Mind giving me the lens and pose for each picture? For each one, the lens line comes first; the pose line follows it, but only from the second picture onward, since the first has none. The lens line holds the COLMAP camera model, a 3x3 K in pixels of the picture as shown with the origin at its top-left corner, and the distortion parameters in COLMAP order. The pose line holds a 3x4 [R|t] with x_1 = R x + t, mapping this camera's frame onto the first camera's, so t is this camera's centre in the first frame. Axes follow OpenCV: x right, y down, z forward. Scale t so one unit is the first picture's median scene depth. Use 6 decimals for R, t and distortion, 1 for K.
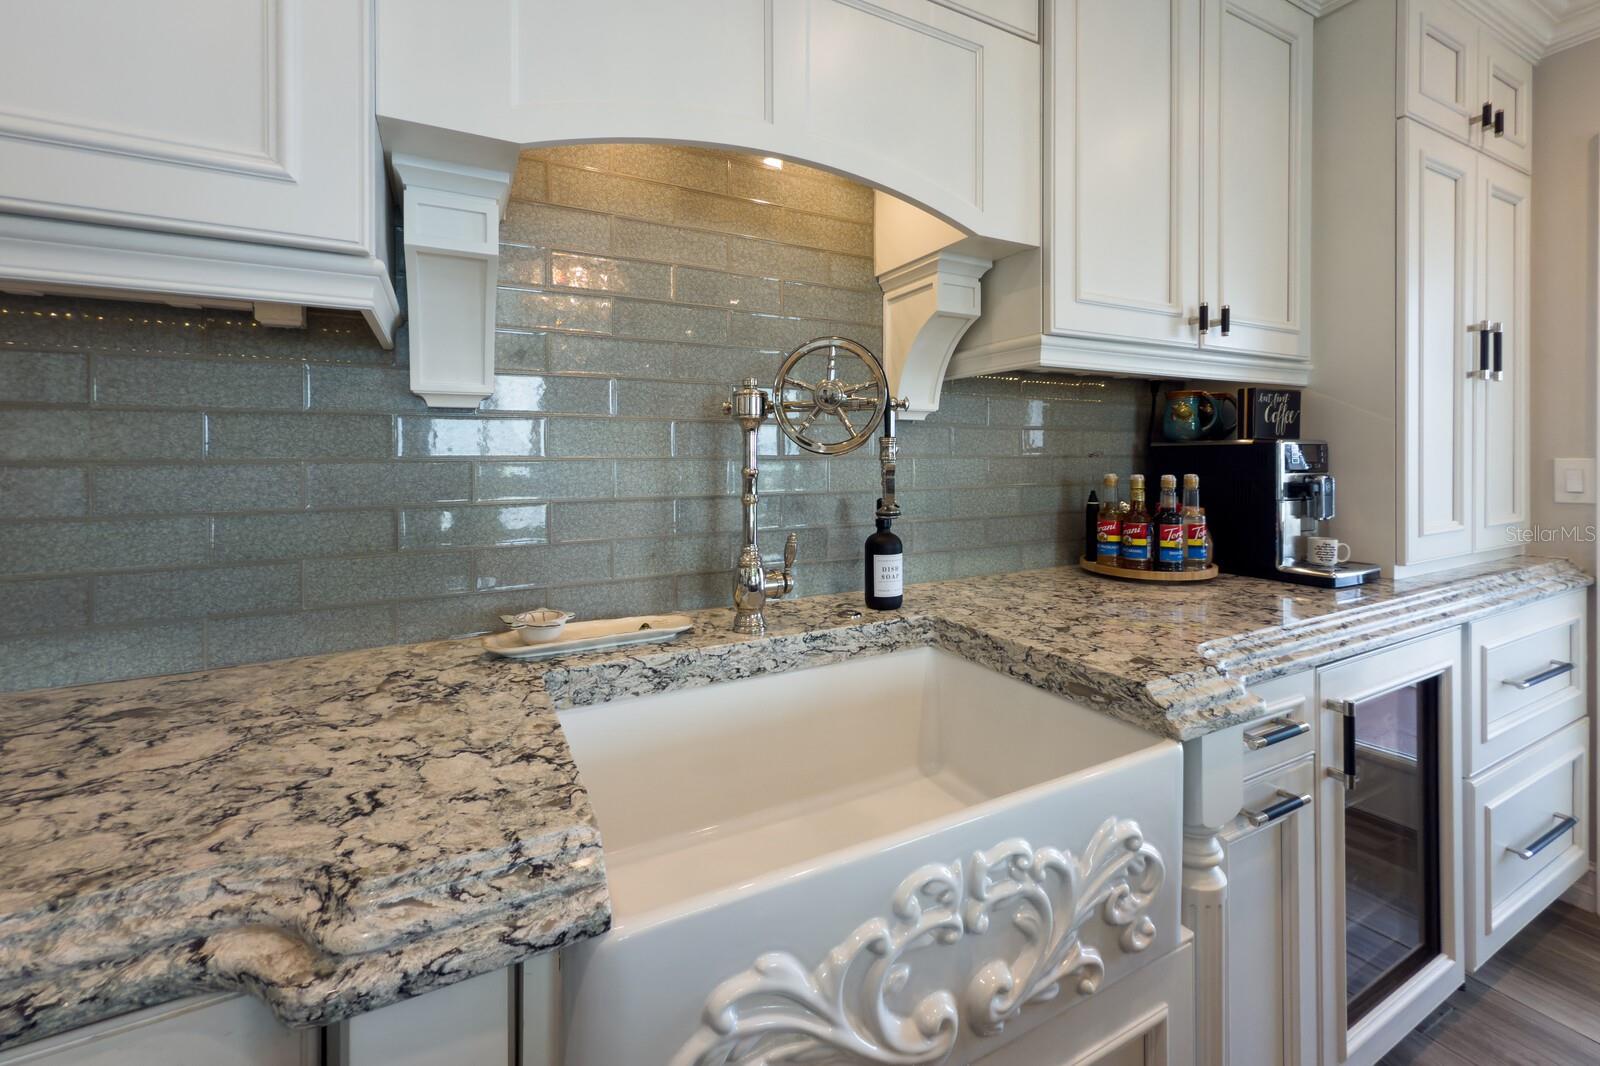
lens RADIAL K [[640.6, 0, 792.0], [0, 640.6, 468.1], [0, 0, 1]] dist [-0.001065, 0.001967]
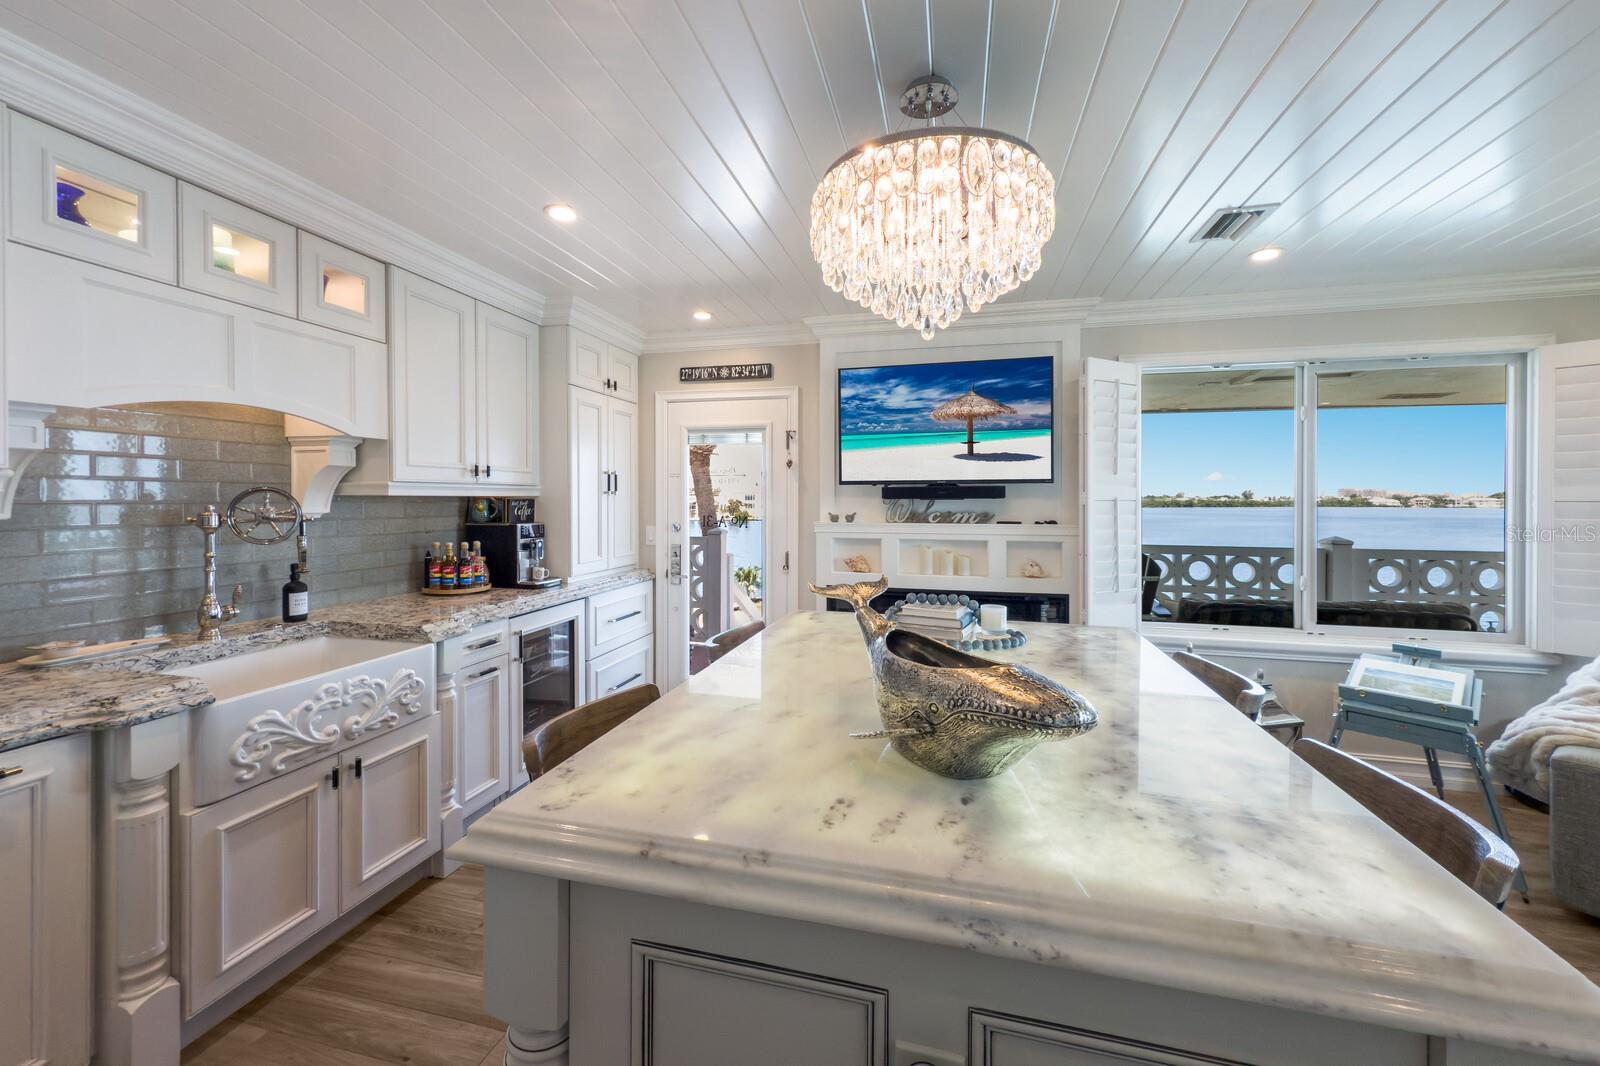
lens RADIAL K [[640.6, 0, 799.5], [0, 640.6, 509.7], [0, 0, 1]] dist [-0.001065, 0.001967]
pose [[0.650404, -0.003423, 0.759580, -0.326499], [0.003302, 0.999993, 0.001680, -0.110746], [-0.759581, 0.001416, 0.650411, -1.368319]]
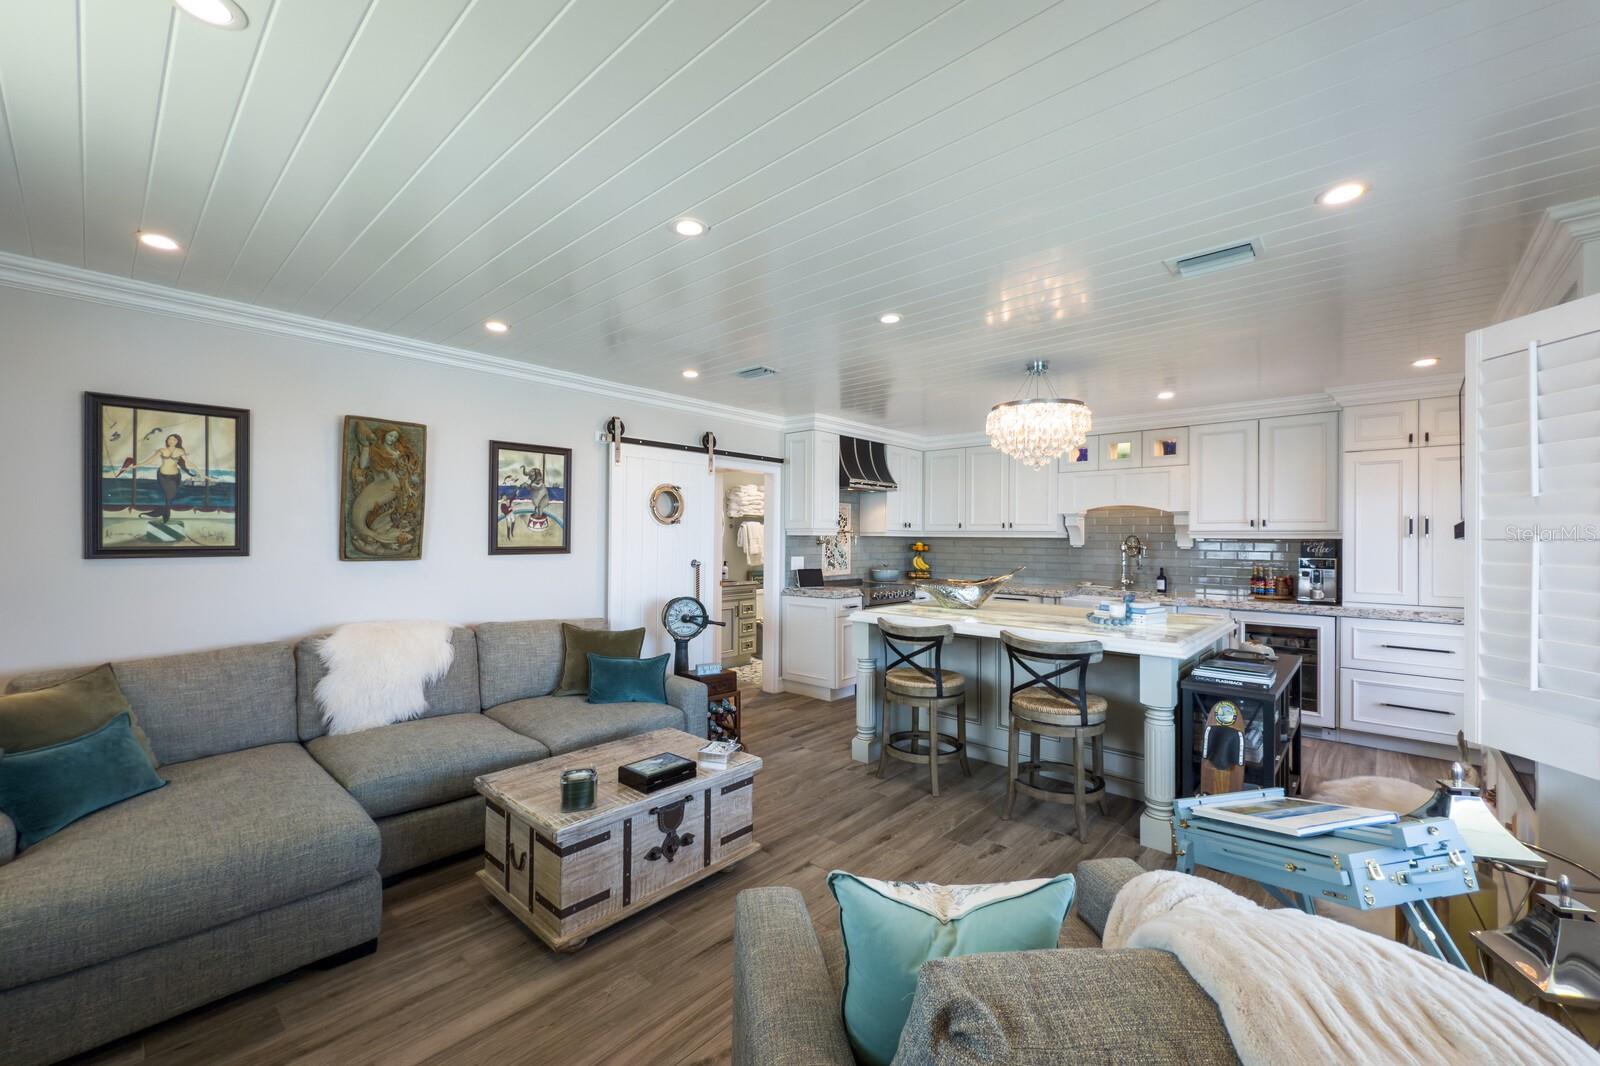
lens RADIAL K [[640.6, 0, 796.2], [0, 640.6, 564.9], [0, 0, 1]] dist [-0.001065, 0.001967]
pose [[0.358019, 0.048363, -0.932461, 3.382439], [-0.023344, 0.998809, 0.042842, -0.102368], [0.933422, 0.006429, 0.358722, -2.955876]]
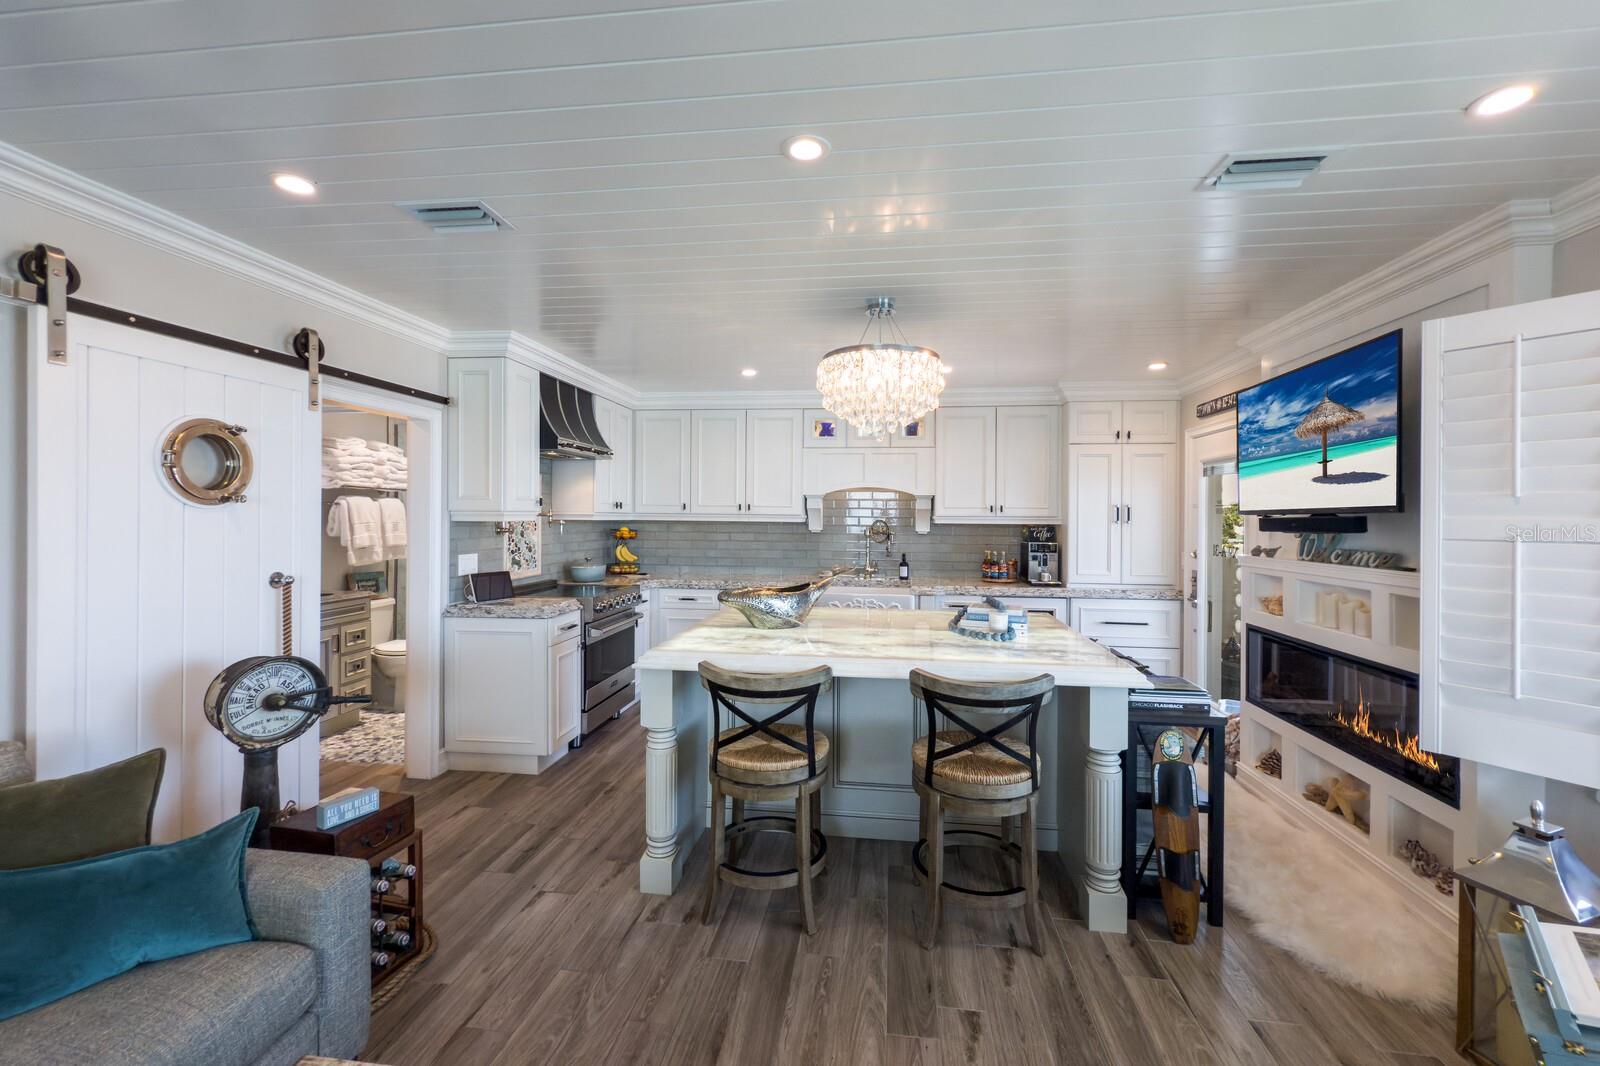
lens RADIAL K [[640.6, 0, 800.6], [0, 640.6, 530.5], [0, 0, 1]] dist [-0.001065, 0.001967]
pose [[0.831766, 0.026400, -0.554499, 1.922910], [-0.022230, 0.999651, 0.014248, -0.149924], [0.554682, 0.000476, 0.832062, -2.892309]]
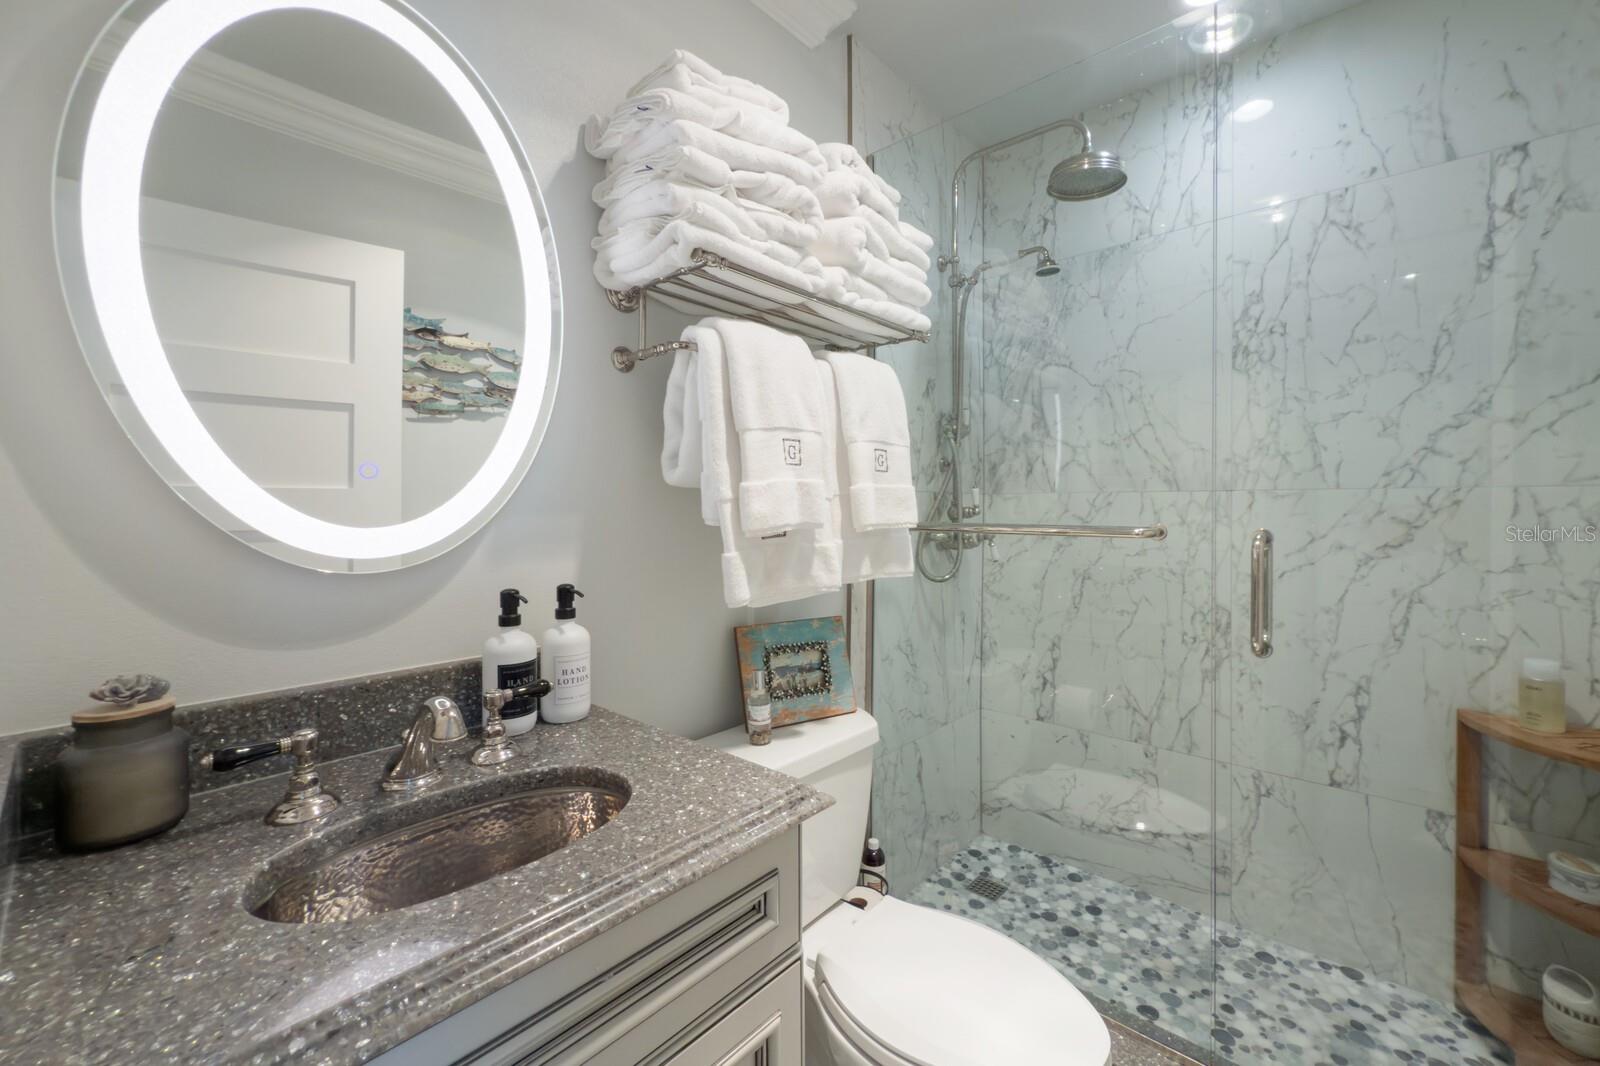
lens RADIAL K [[640.6, 0, 798.2], [0, 640.6, 528.9], [0, 0, 1]] dist [-0.001065, 0.001967]
pose [[0.367906, 0.004499, -0.929852, -1.457711], [-0.008772, 0.999961, 0.001368, 0.055092], [0.929821, 0.007653, 0.367931, -1.488282]]
